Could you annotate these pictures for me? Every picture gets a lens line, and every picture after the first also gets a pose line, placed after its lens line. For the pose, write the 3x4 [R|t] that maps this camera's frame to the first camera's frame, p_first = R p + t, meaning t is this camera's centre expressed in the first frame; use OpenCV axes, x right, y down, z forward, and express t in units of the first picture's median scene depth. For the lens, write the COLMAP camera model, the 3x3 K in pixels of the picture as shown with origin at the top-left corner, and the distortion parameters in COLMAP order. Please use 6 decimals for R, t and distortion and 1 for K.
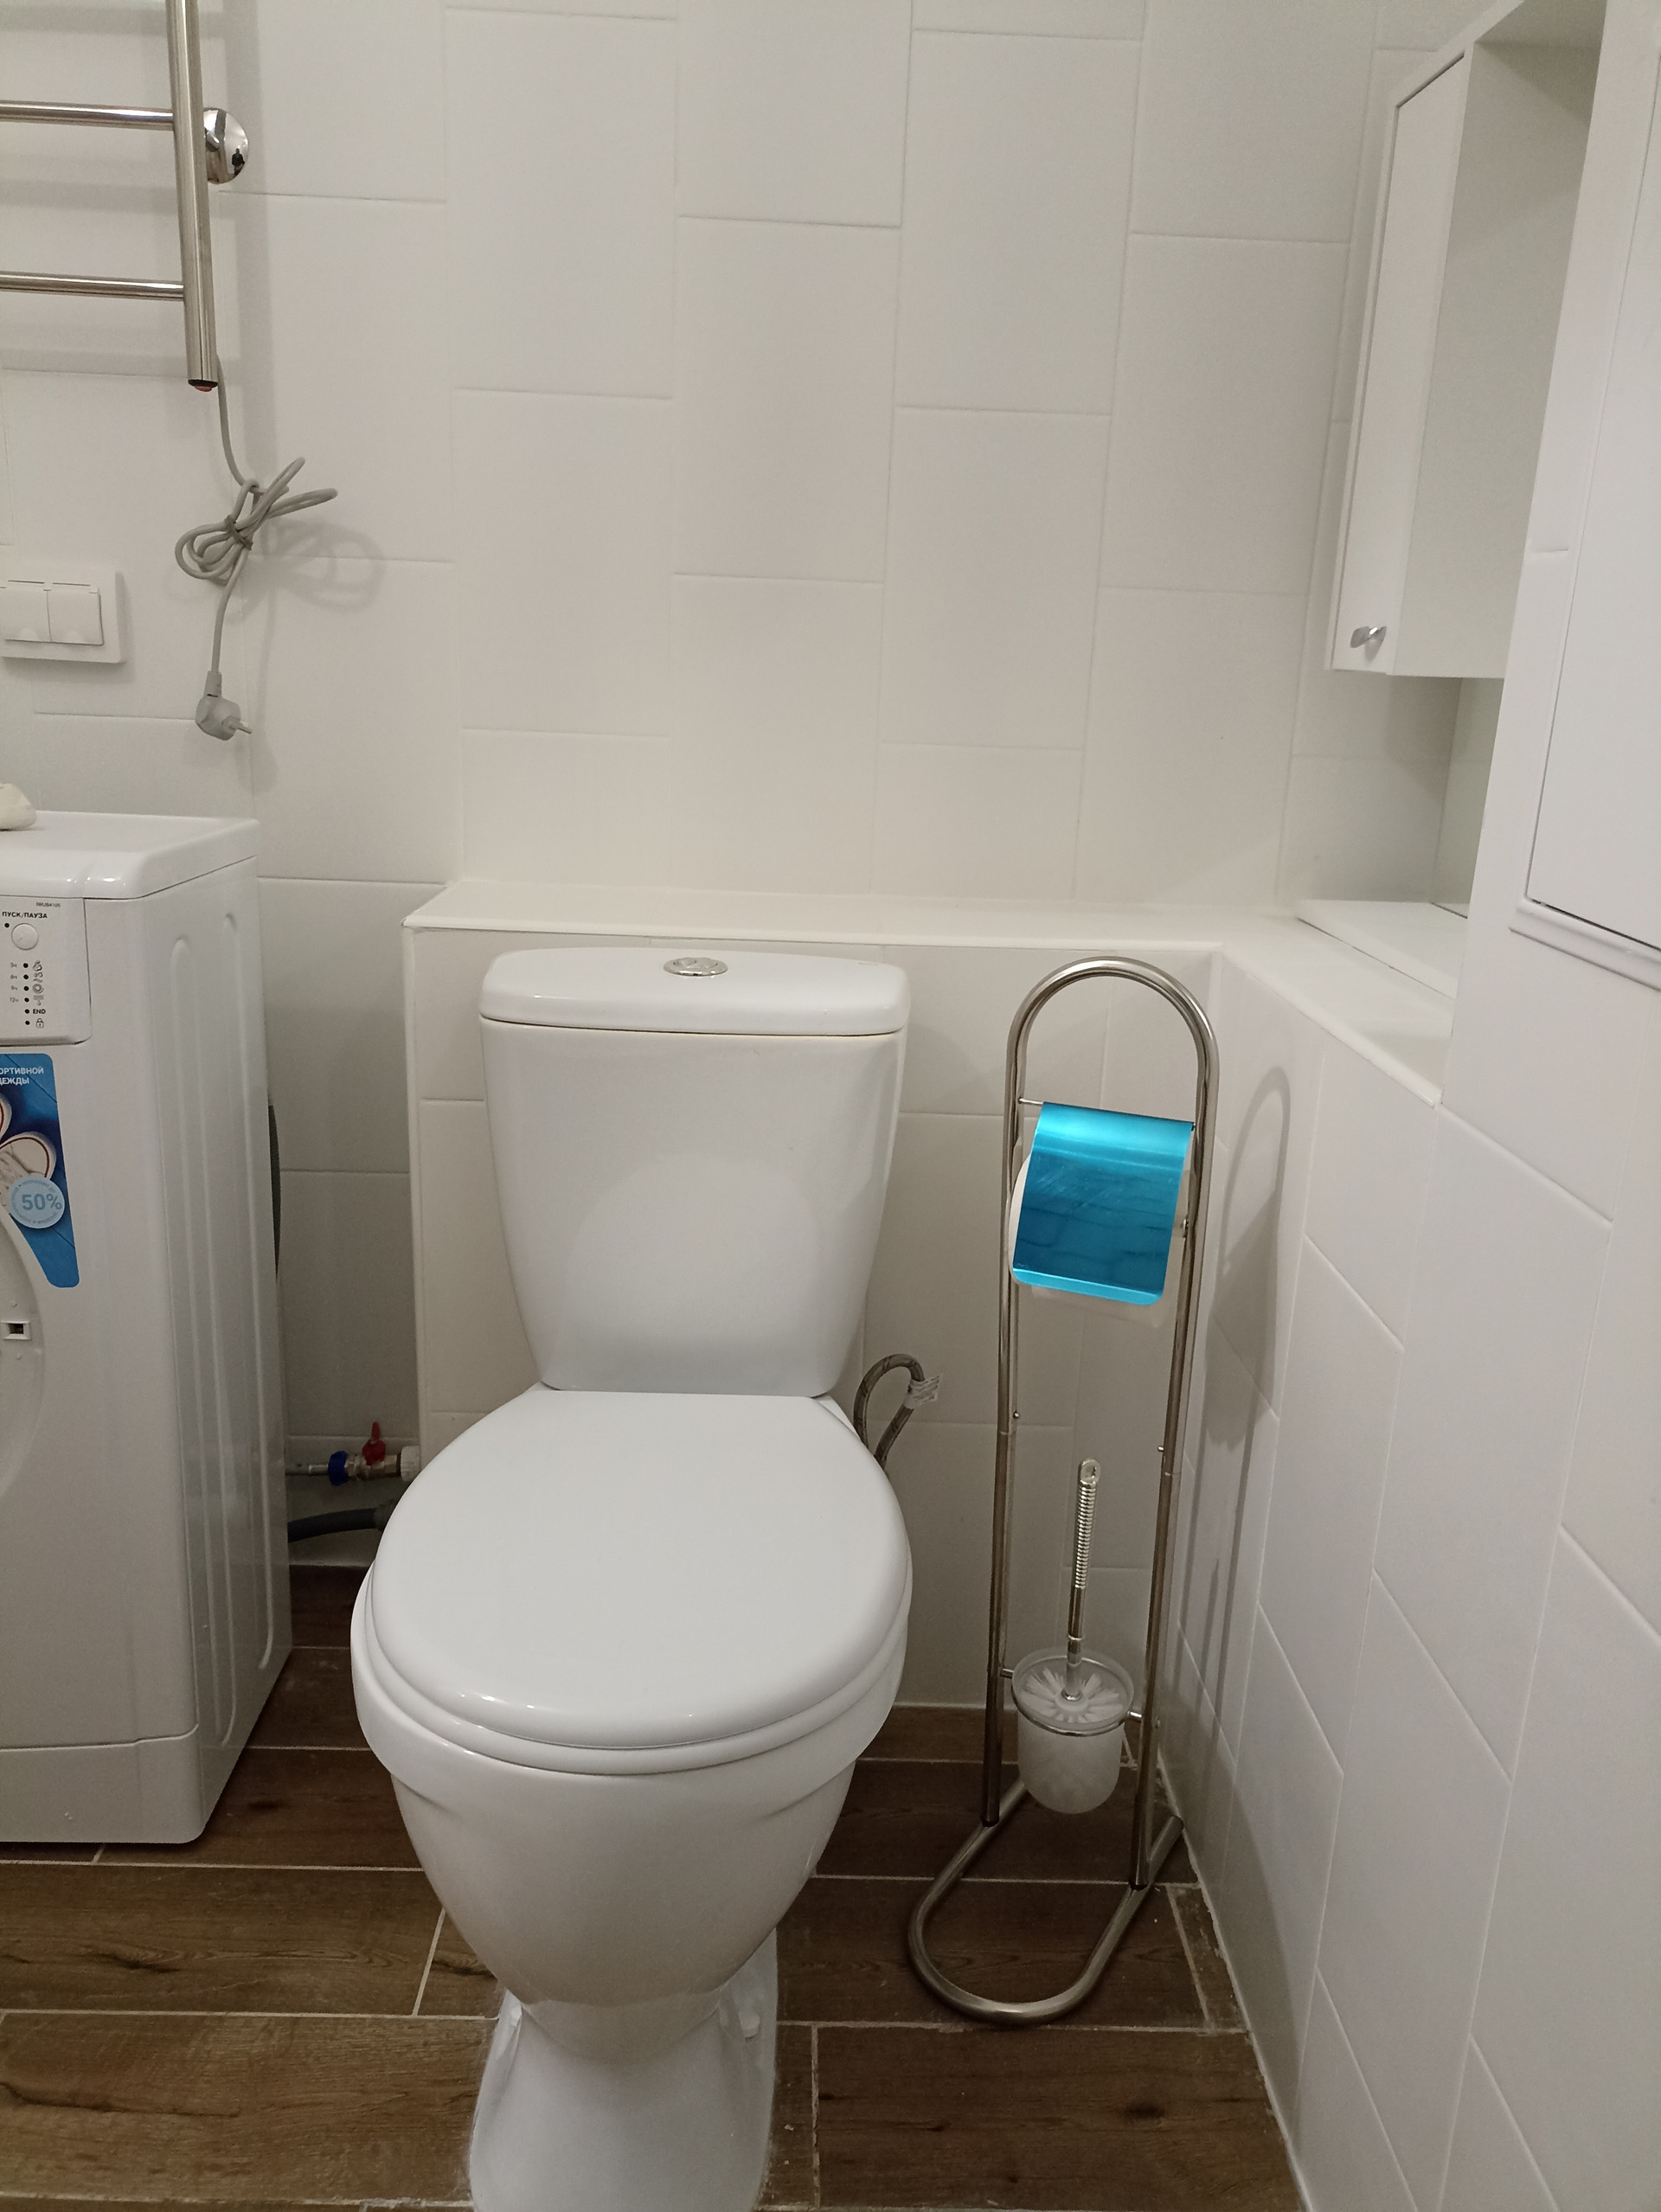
lens RADIAL K [[1648.7, 0, 830.5], [0, 1648.7, 1106.0], [0, 0, 1]] dist [0.010406, -0.000580]
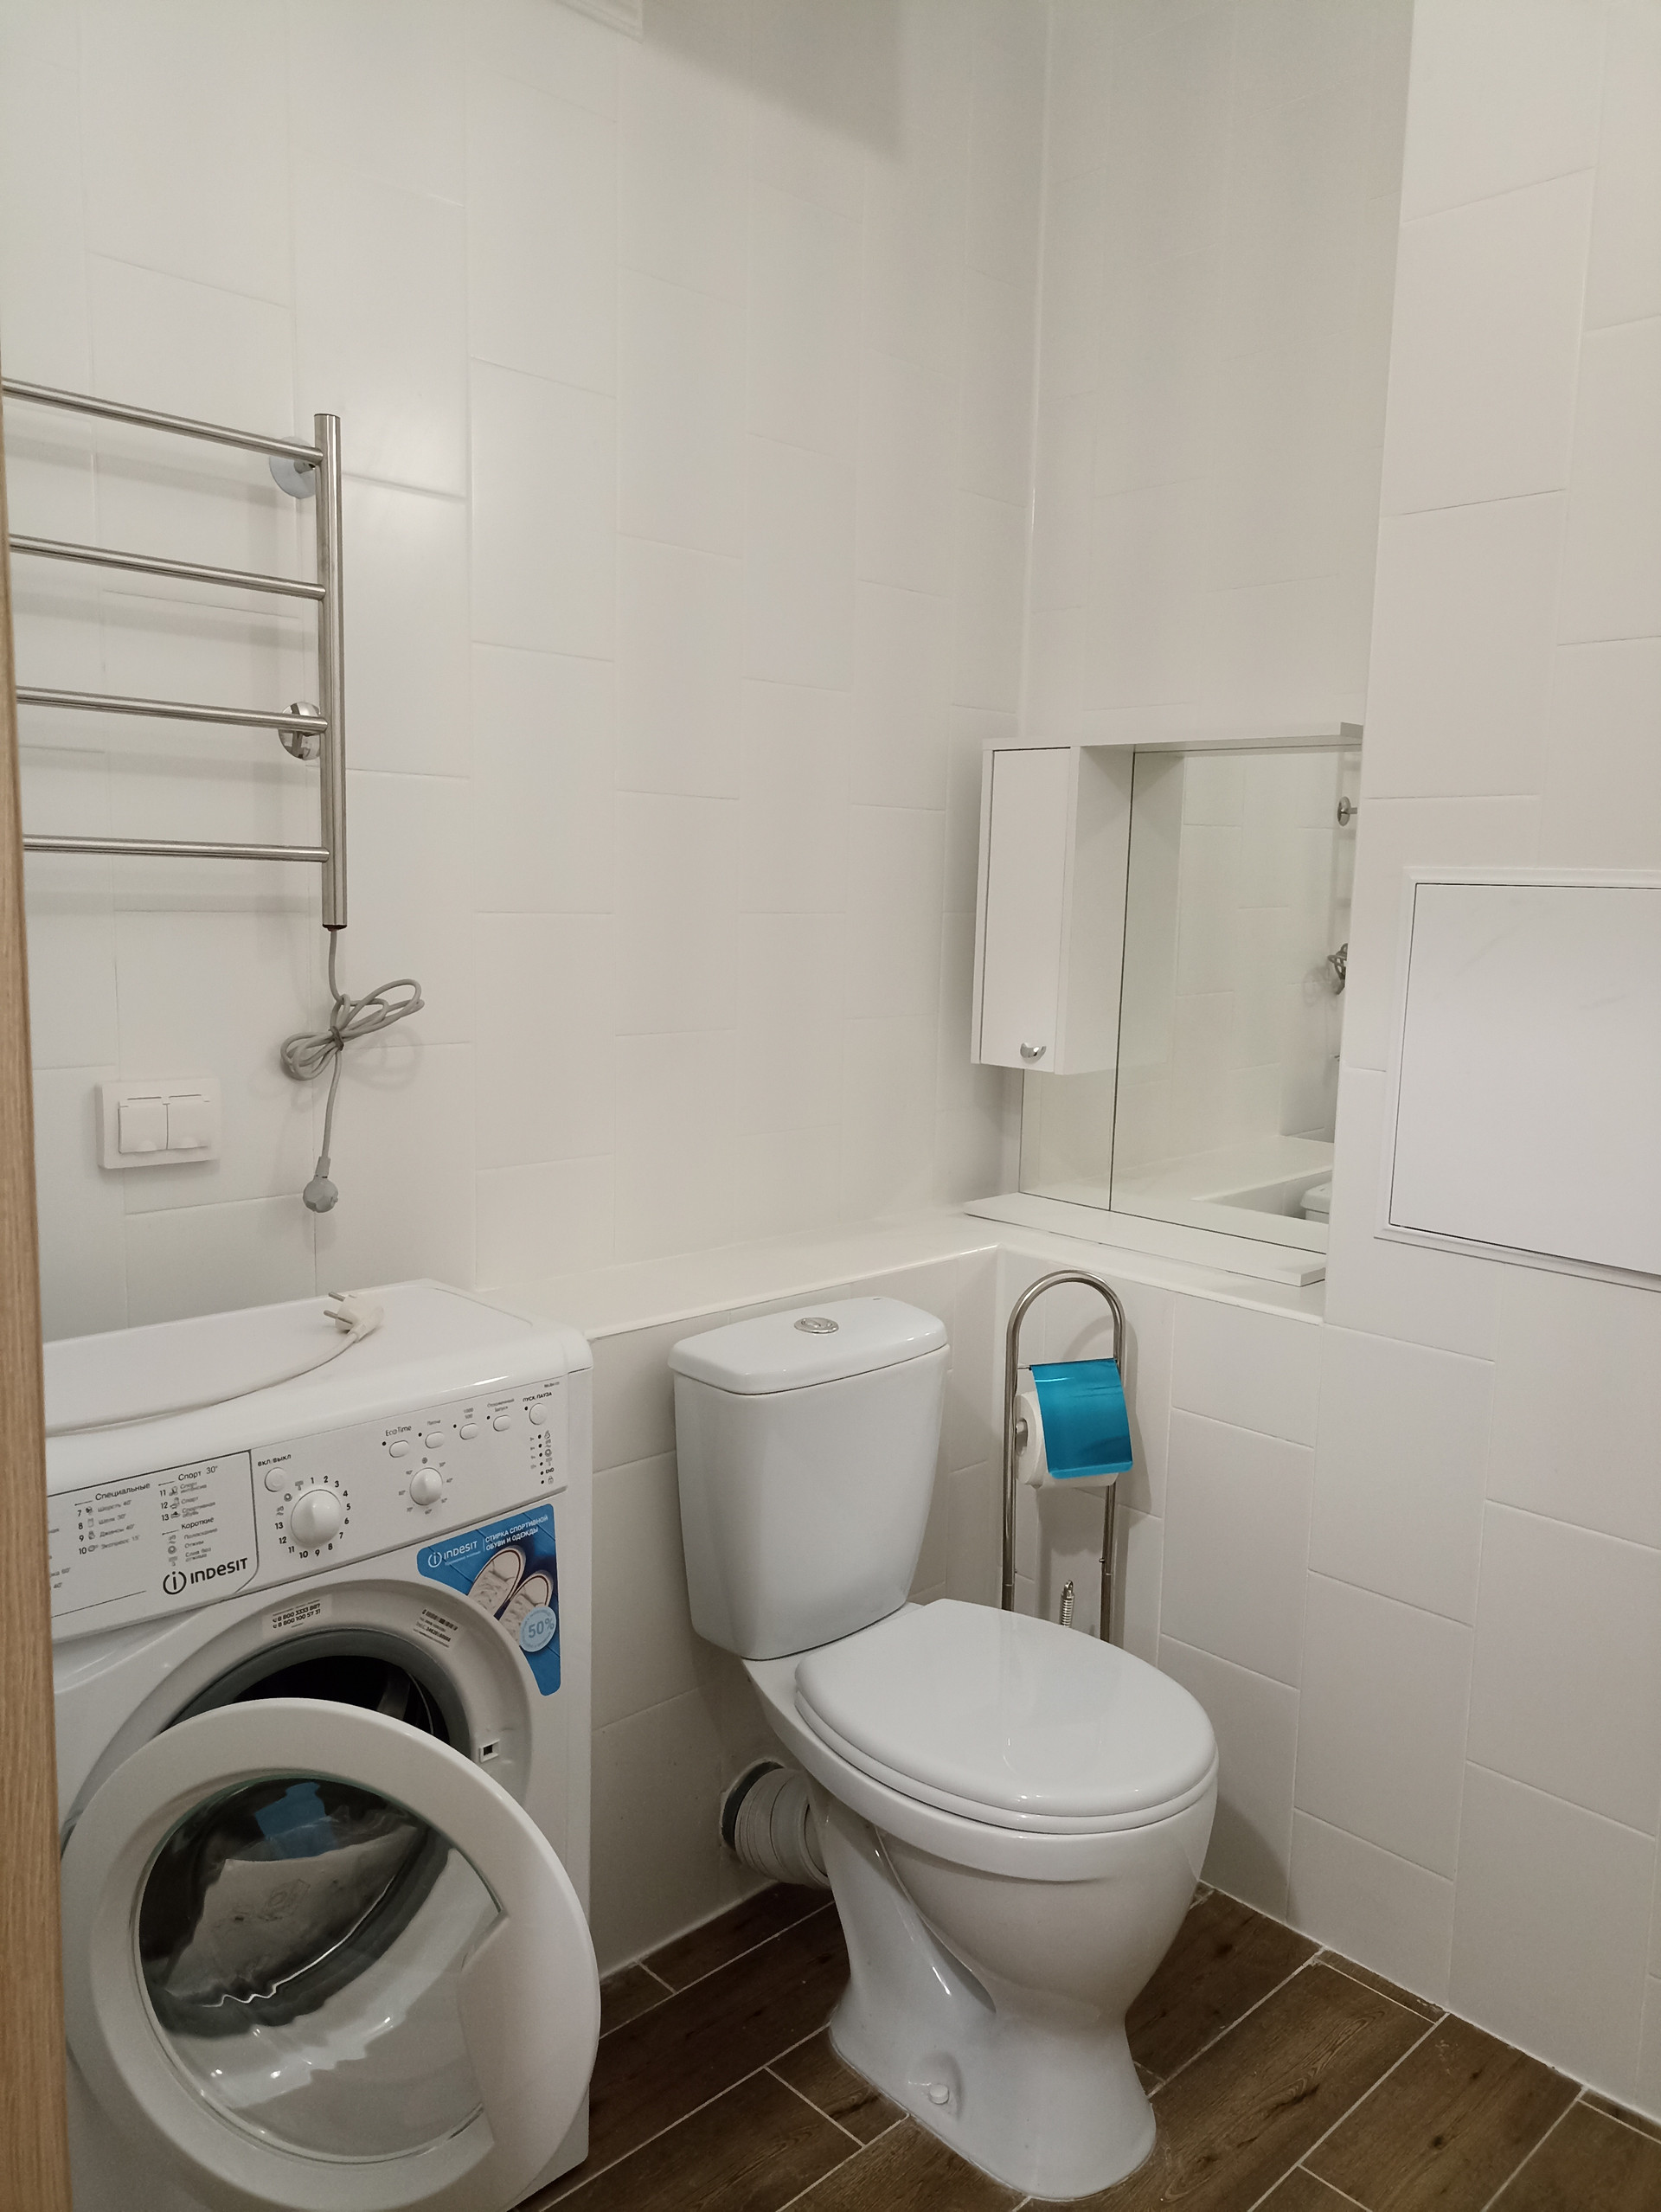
lens RADIAL K [[1625.4, 0, 829.0], [0, 1625.4, 1097.6], [0, 0, 1]] dist [0.035325, -0.026536]
pose [[0.731502, -0.110561, 0.672815, -1.091121], [0.187043, 0.981450, -0.042080, -0.236259], [-0.655682, 0.156627, 0.738613, -0.095074]]
